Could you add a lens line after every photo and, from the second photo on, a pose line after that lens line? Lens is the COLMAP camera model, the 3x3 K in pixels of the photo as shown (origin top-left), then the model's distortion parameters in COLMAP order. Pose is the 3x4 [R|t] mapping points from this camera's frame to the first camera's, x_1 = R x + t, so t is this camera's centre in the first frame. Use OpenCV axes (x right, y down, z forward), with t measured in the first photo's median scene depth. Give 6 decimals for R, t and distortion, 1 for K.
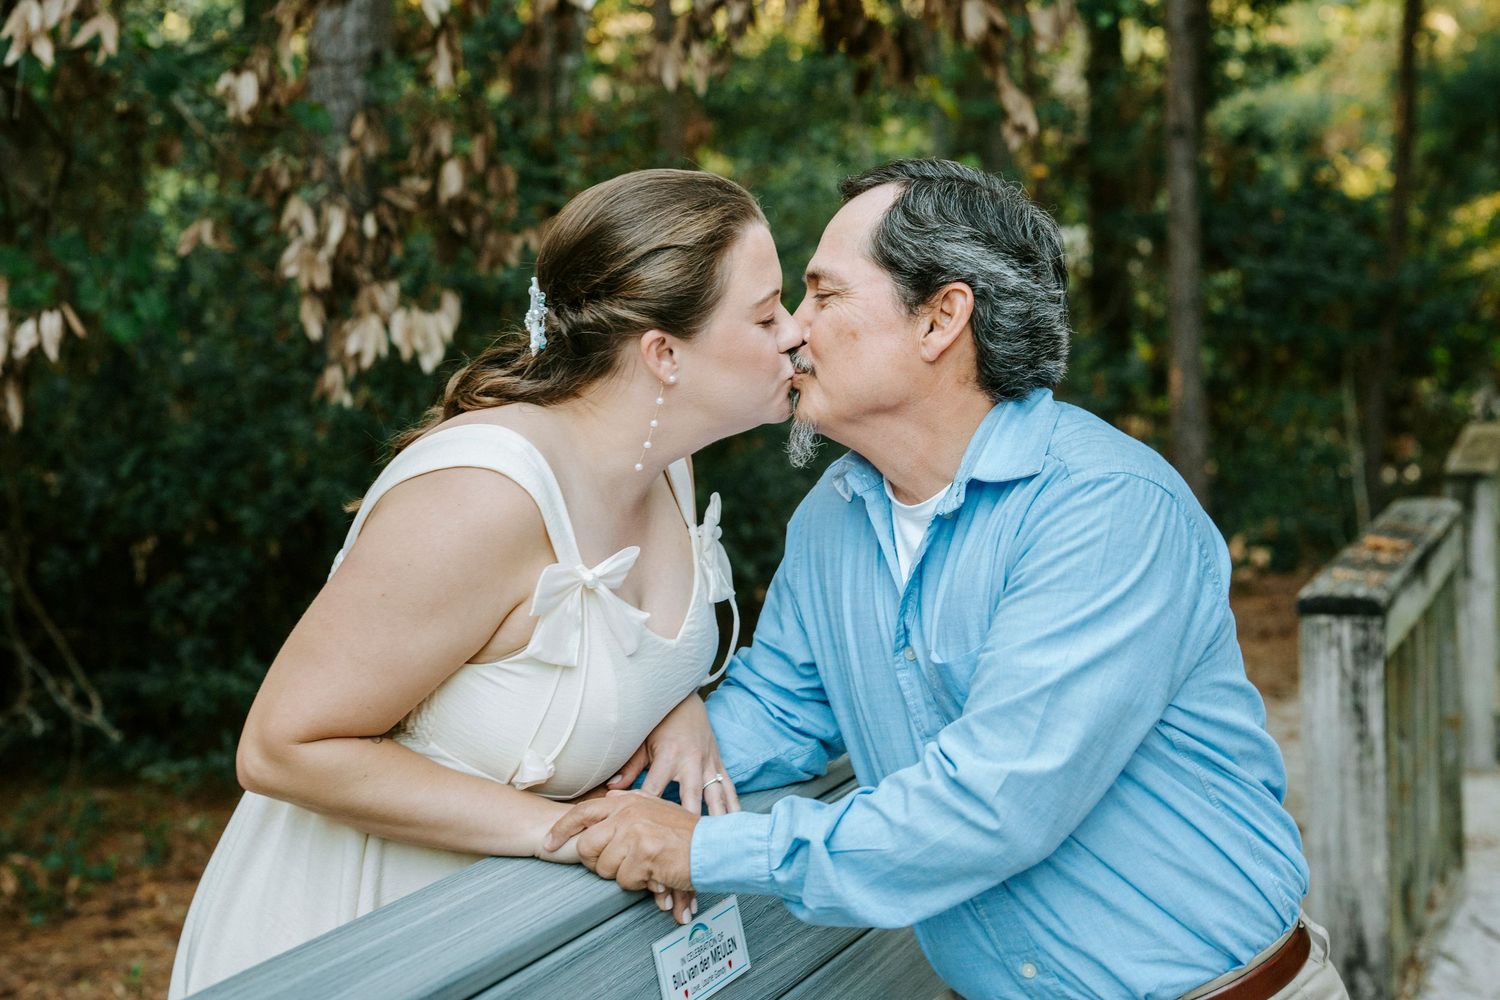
lens RADIAL K [[2348.7, 0, 750.0], [0, 2348.7, 500.0], [0, 0, 1]] dist [-0.030676, -0.077696]
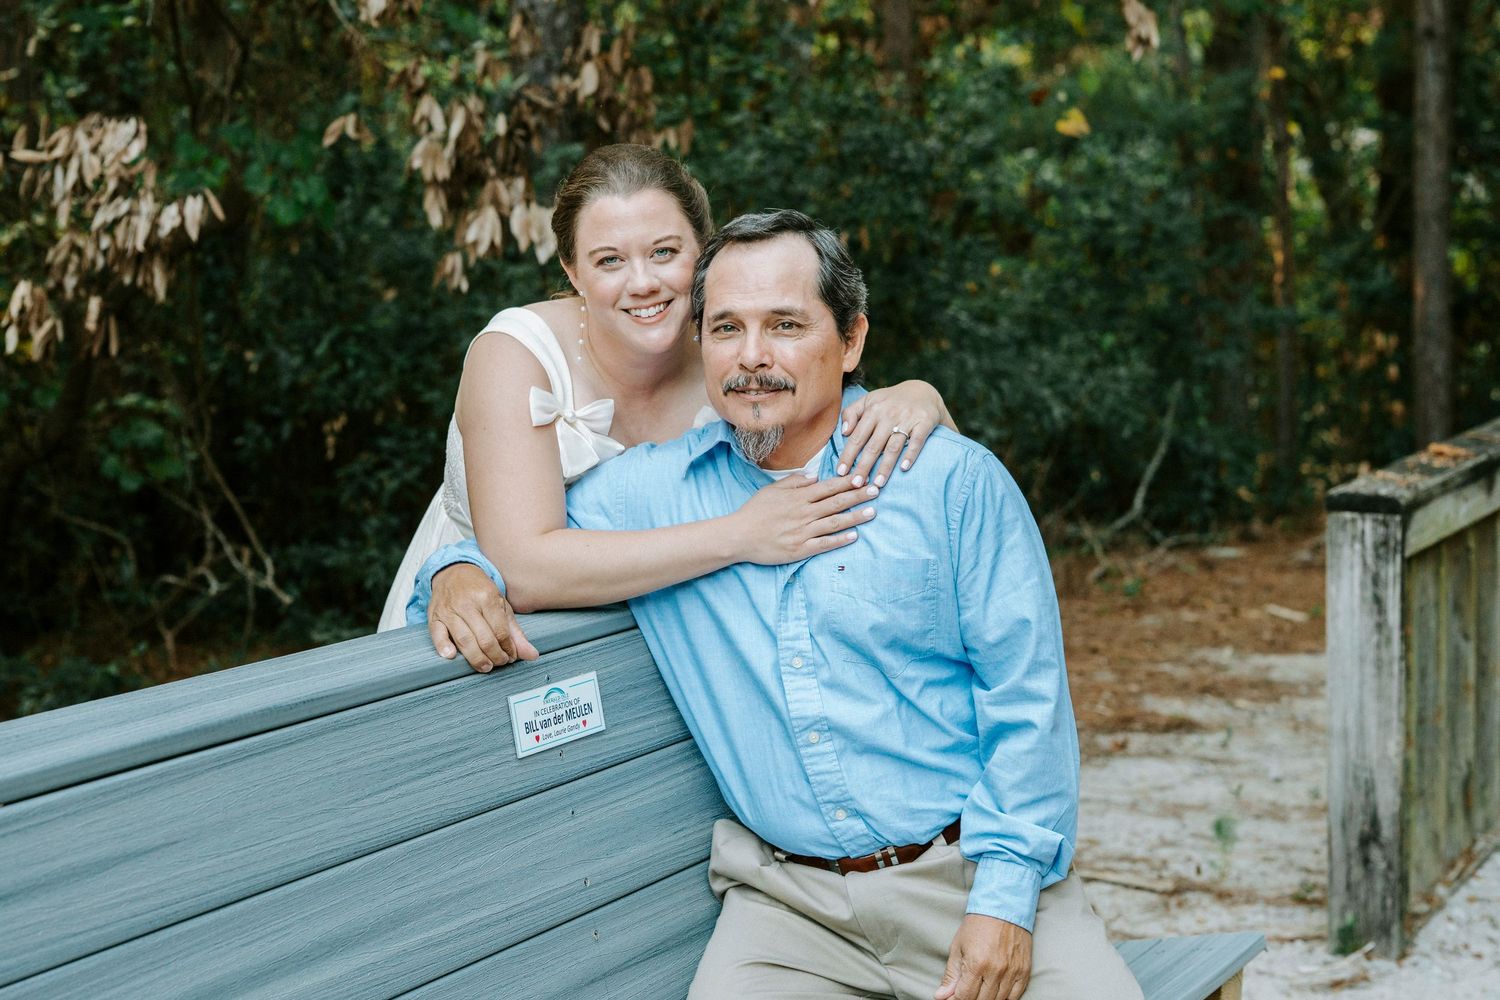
lens RADIAL K [[2406.9, 0, 750.0], [0, 2406.9, 500.0], [0, 0, 1]] dist [-0.016821, 0.089234]
pose [[0.994826, 0.036554, -0.094788, 0.070296], [-0.032638, 0.998561, 0.042543, 0.005748], [0.096207, -0.039230, 0.994588, -0.104054]]
